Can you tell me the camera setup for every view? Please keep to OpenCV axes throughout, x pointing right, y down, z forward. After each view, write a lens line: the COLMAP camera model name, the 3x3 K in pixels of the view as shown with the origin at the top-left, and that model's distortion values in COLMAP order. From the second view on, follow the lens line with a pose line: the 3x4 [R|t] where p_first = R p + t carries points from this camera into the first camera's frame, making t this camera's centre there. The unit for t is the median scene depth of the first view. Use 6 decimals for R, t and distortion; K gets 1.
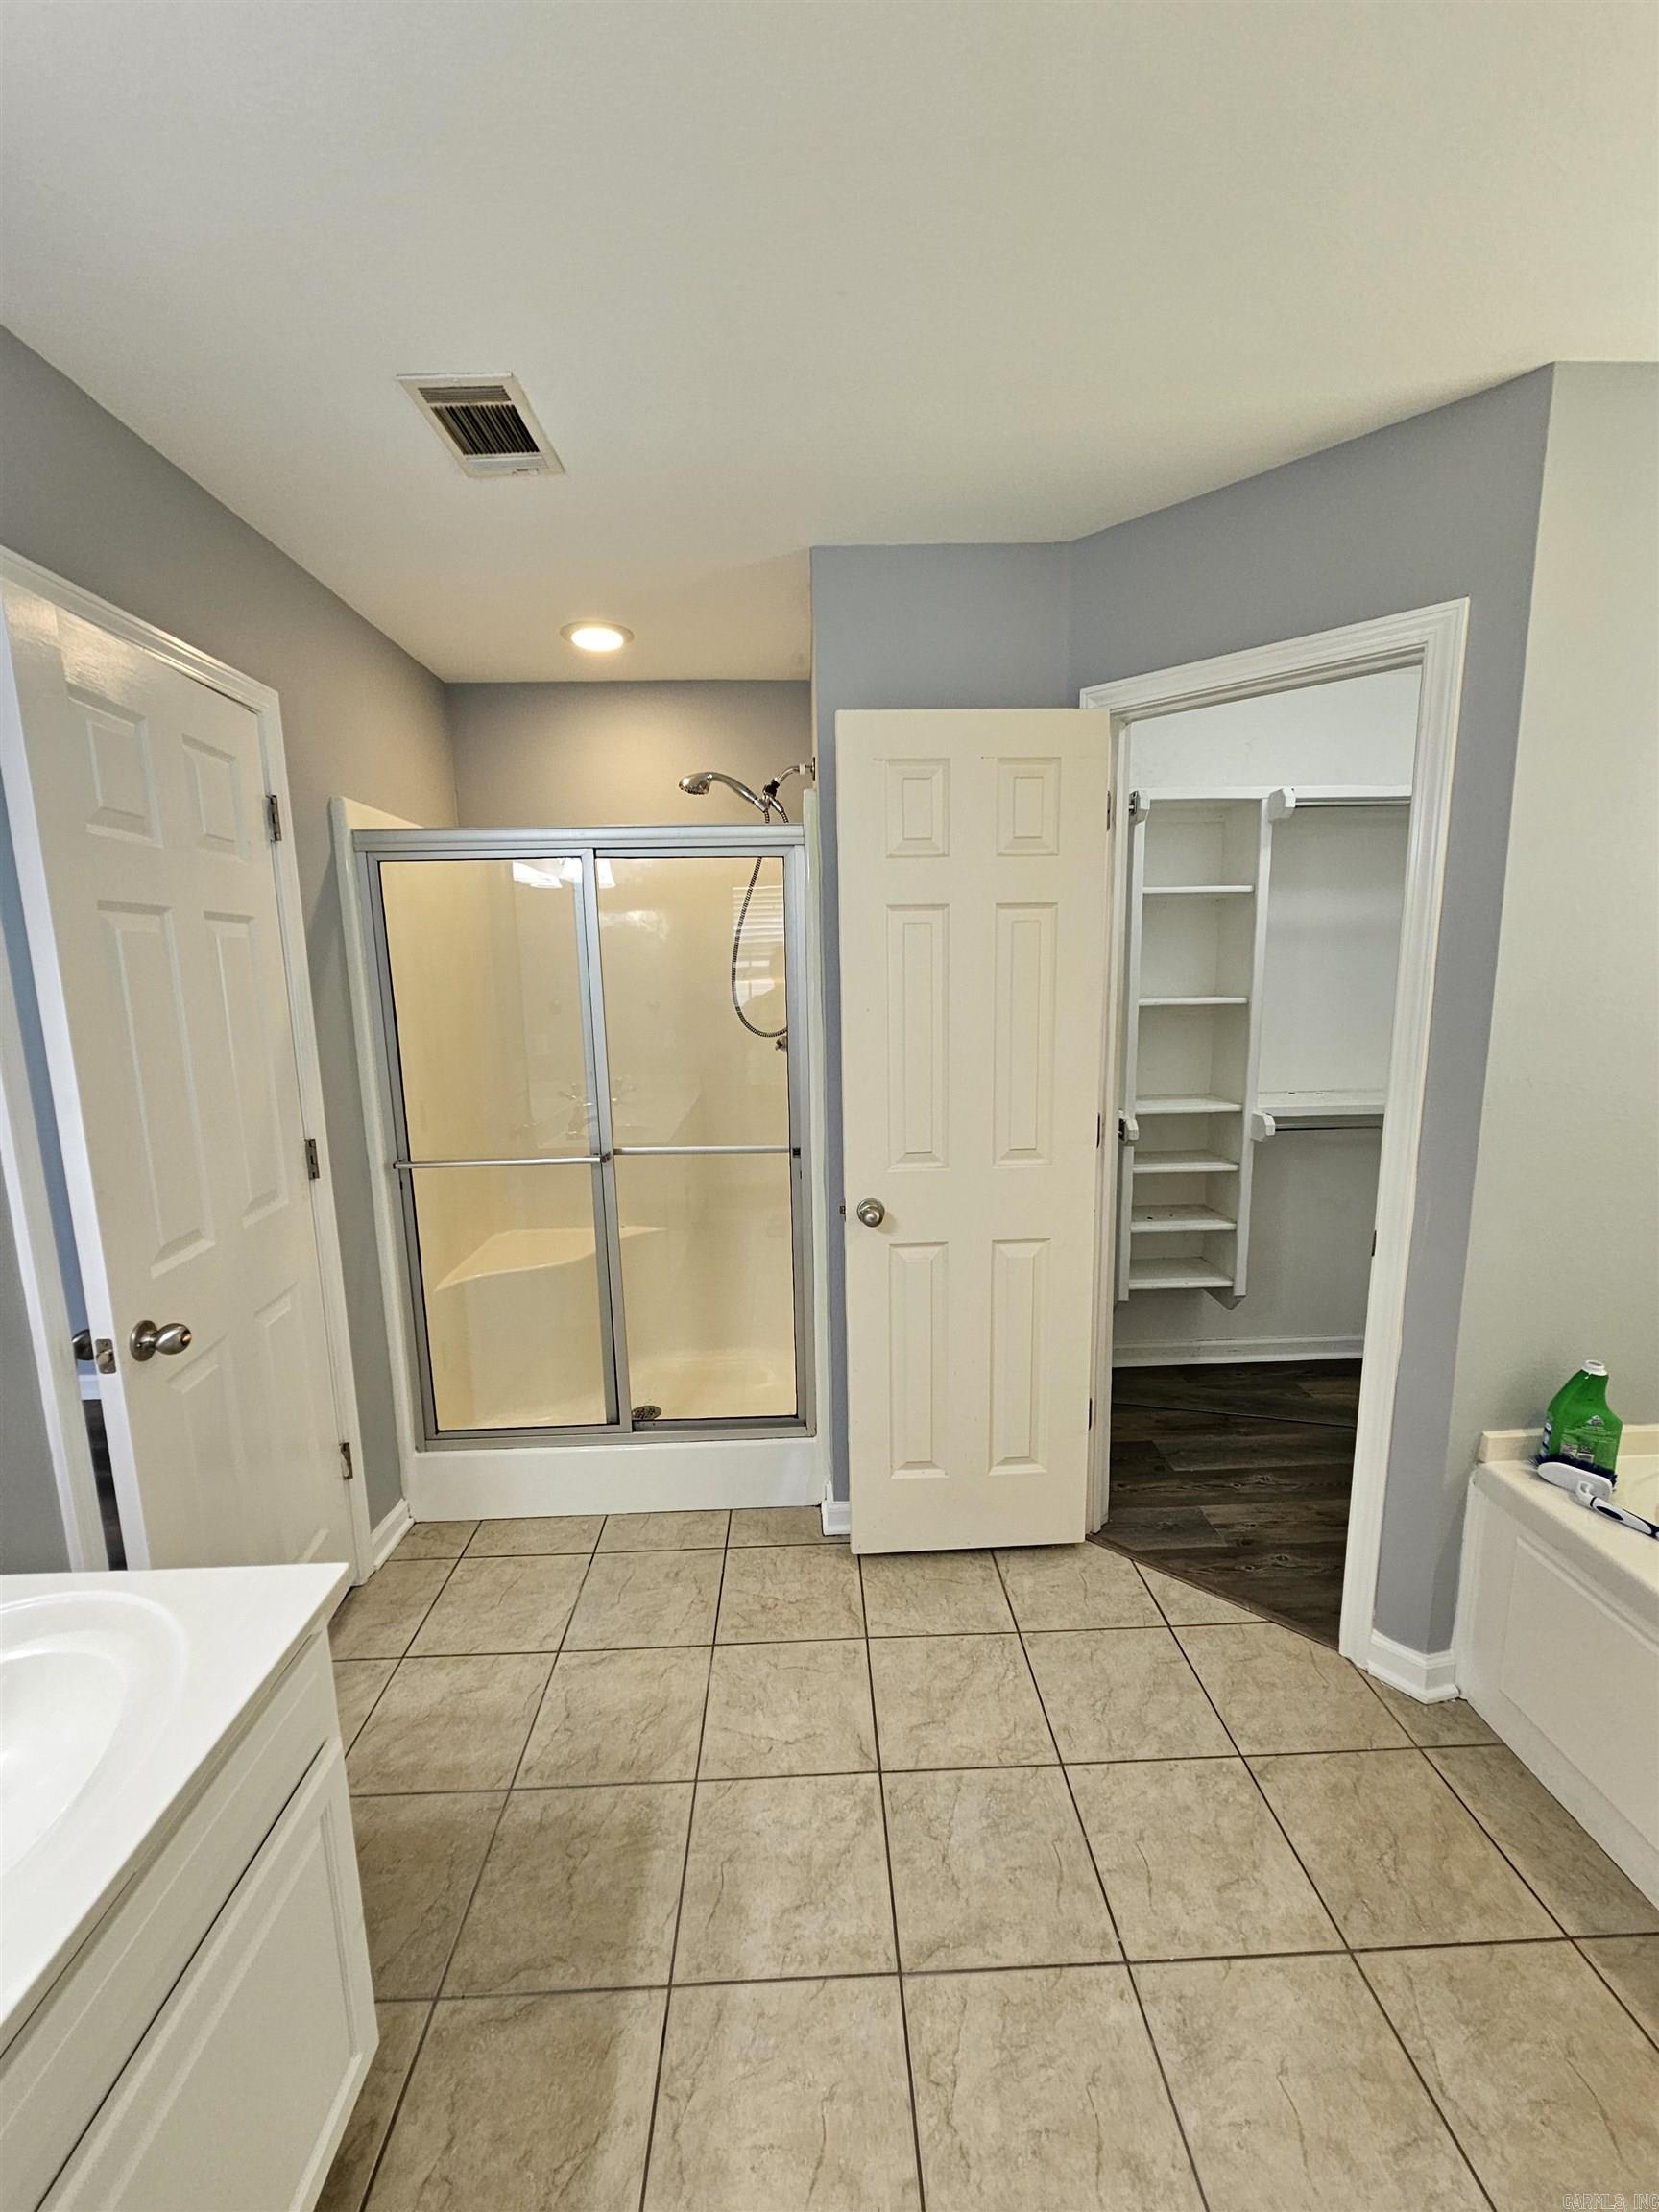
lens RADIAL K [[905.0, 0, 839.9], [0, 905.0, 1108.9], [0, 0, 1]] dist [-0.005515, 0.001517]
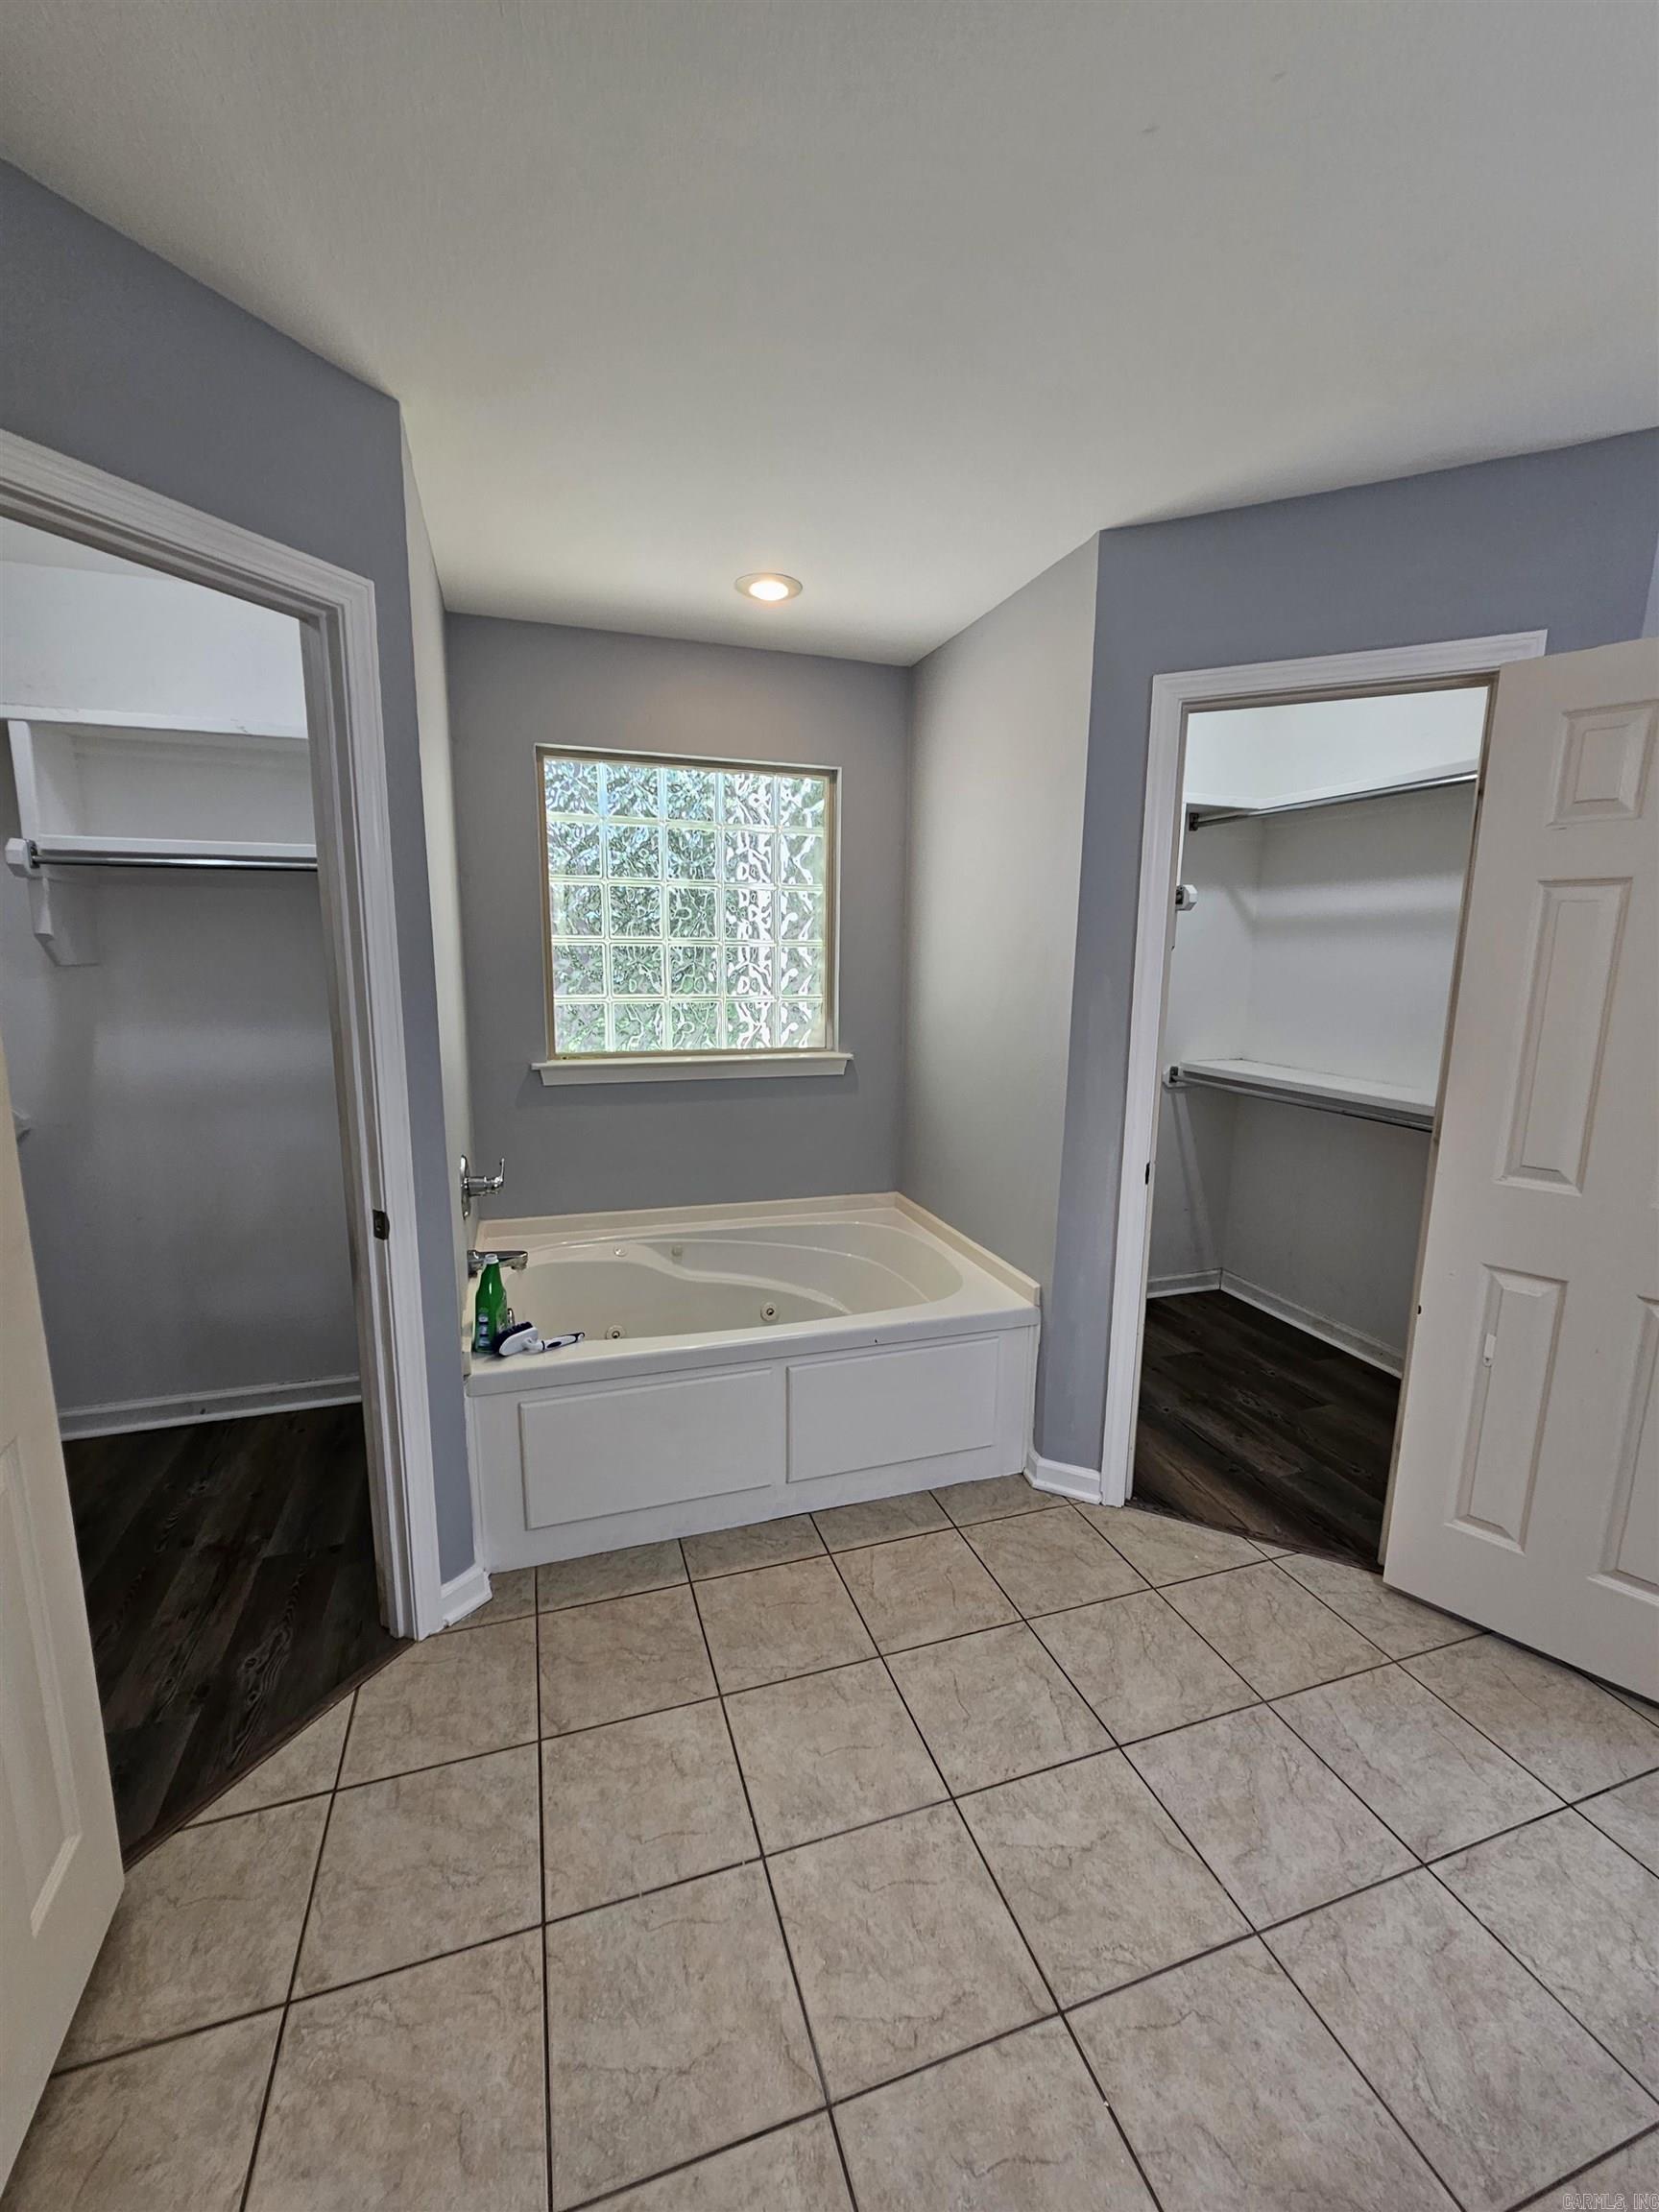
lens RADIAL K [[905.0, 0, 826.9], [0, 905.0, 1105.4], [0, 0, 1]] dist [-0.005515, 0.001517]
pose [[-0.272699, -0.148967, 0.950497, -0.529731], [0.144545, 0.970383, 0.193554, -0.114335], [-0.951179, 0.190172, -0.243090, 0.899970]]
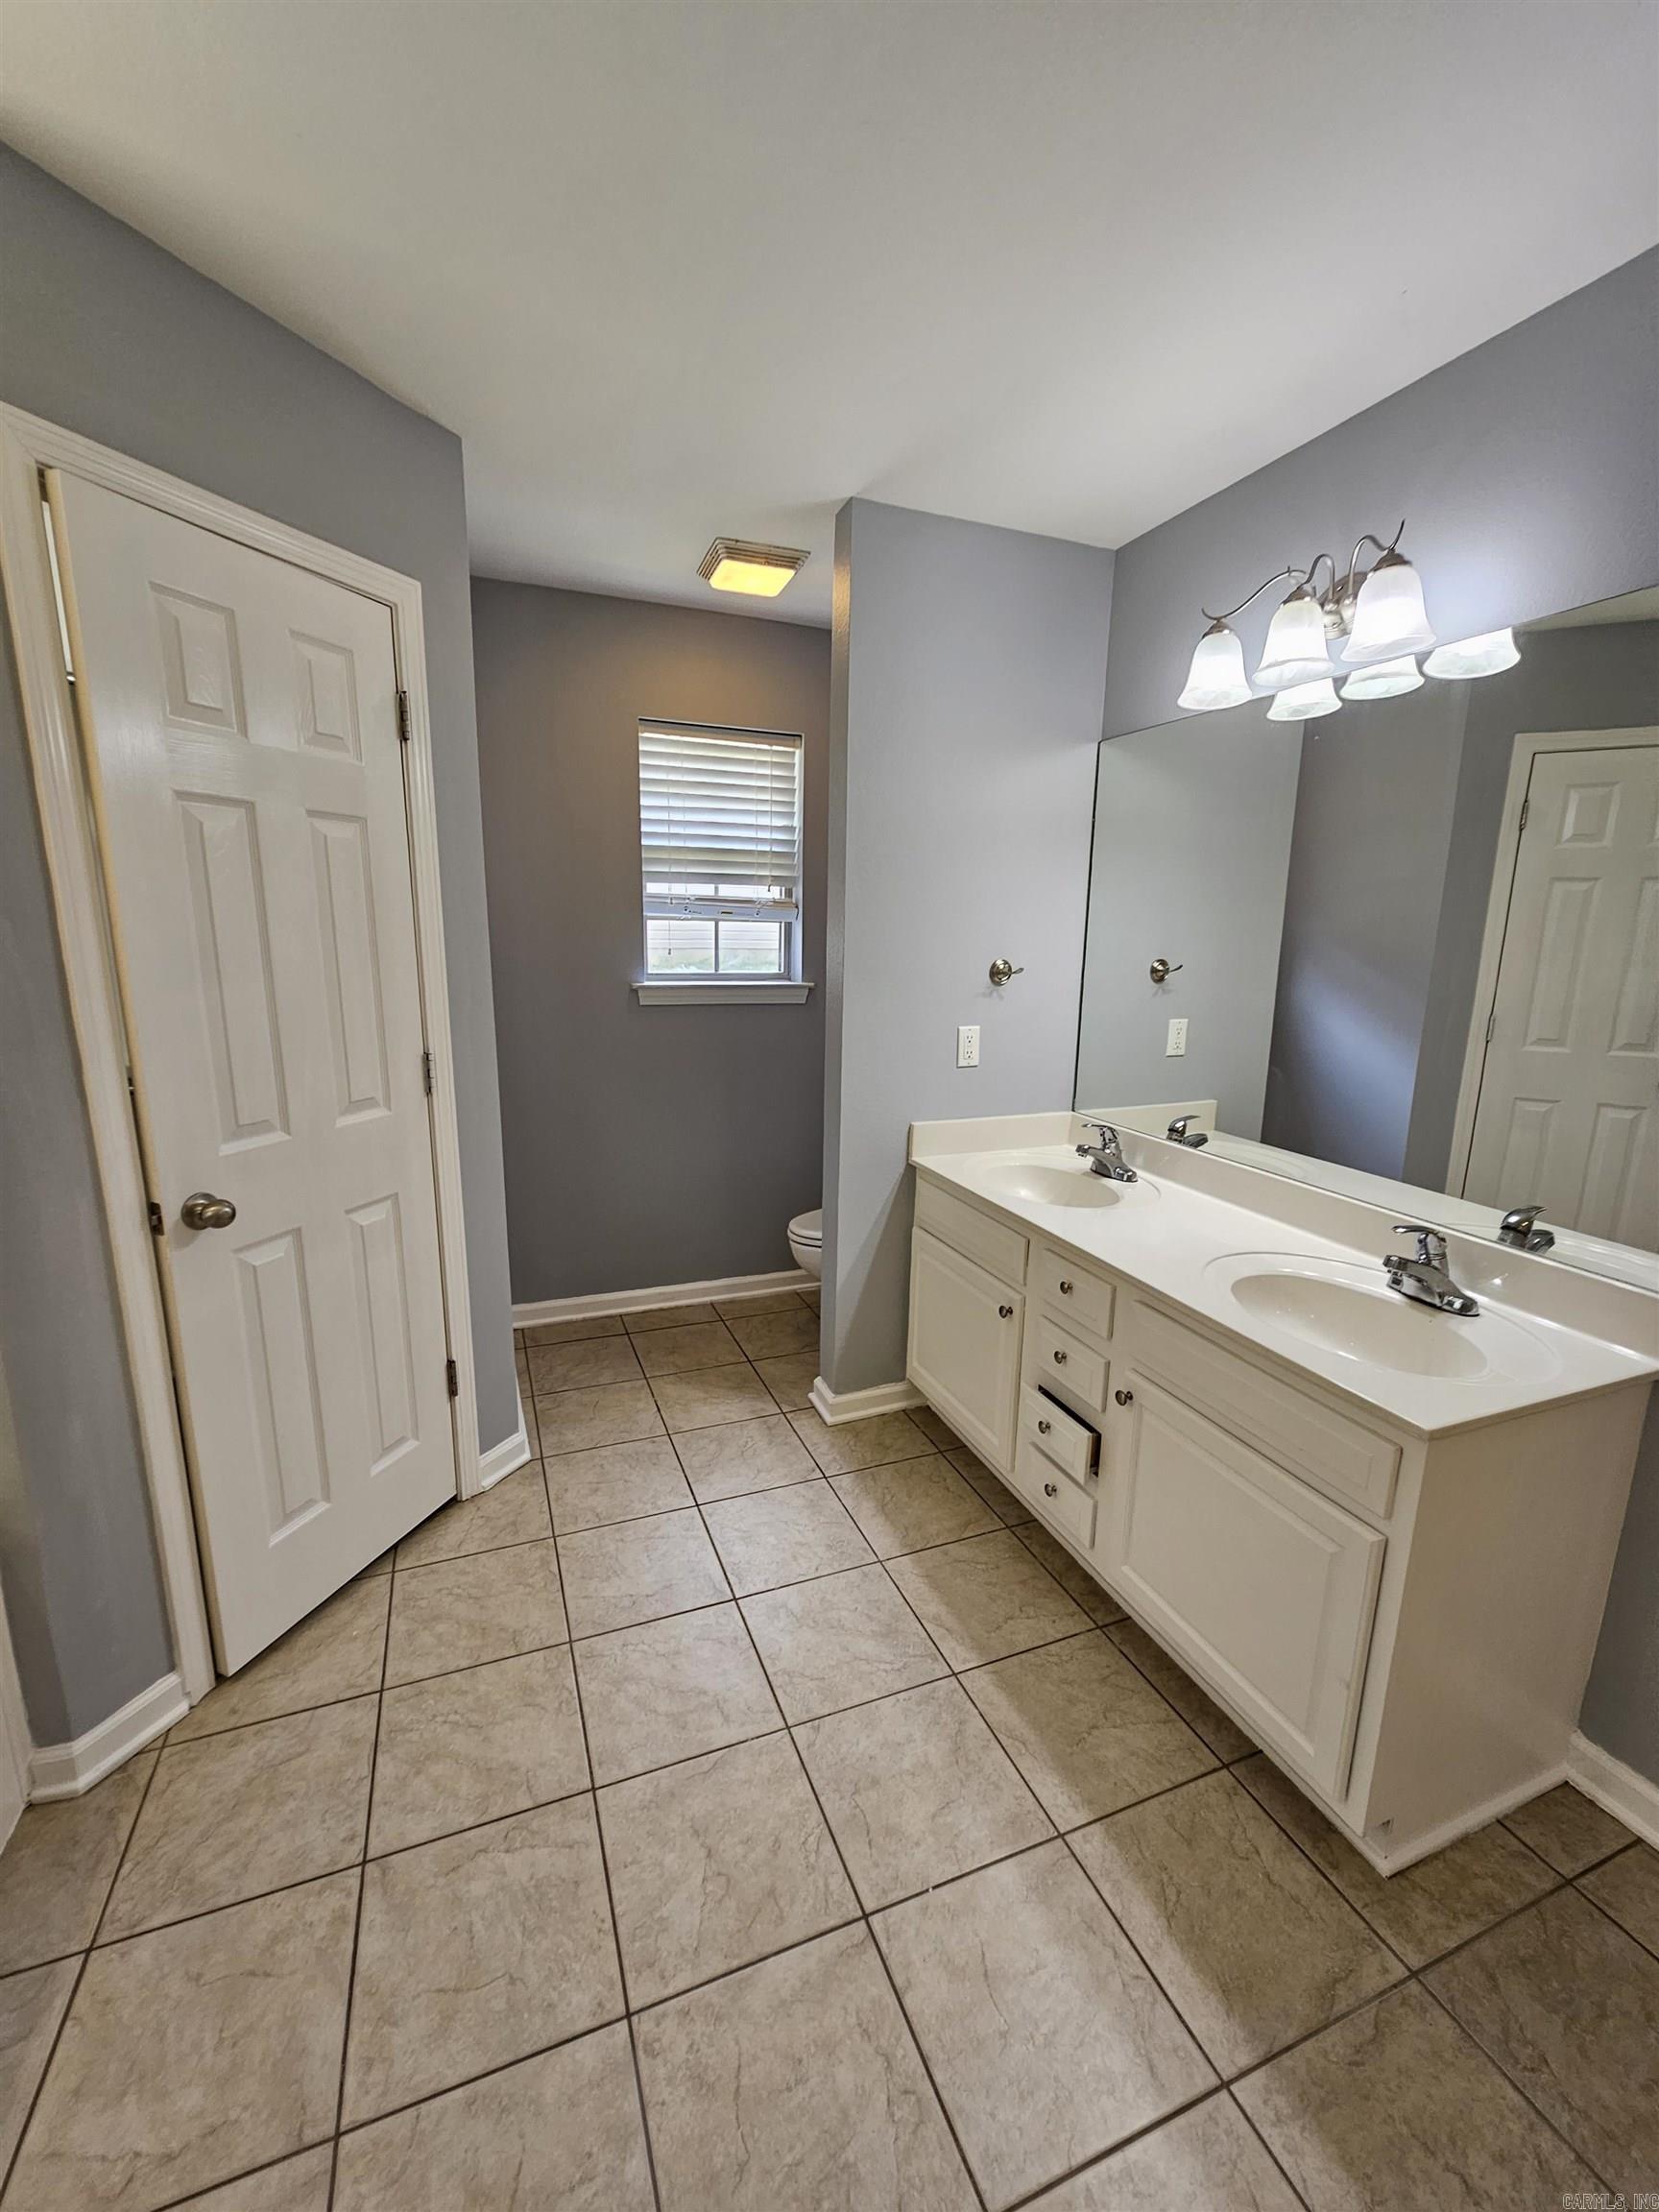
lens RADIAL K [[905.0, 0, 820.2], [0, 905.0, 1121.9], [0, 0, 1]] dist [-0.005515, 0.001517]
pose [[-0.945554, 0.068240, -0.318232, 0.328506], [-0.053085, 0.932343, 0.357656, -0.132789], [0.321108, 0.355076, -0.877958, 1.125120]]
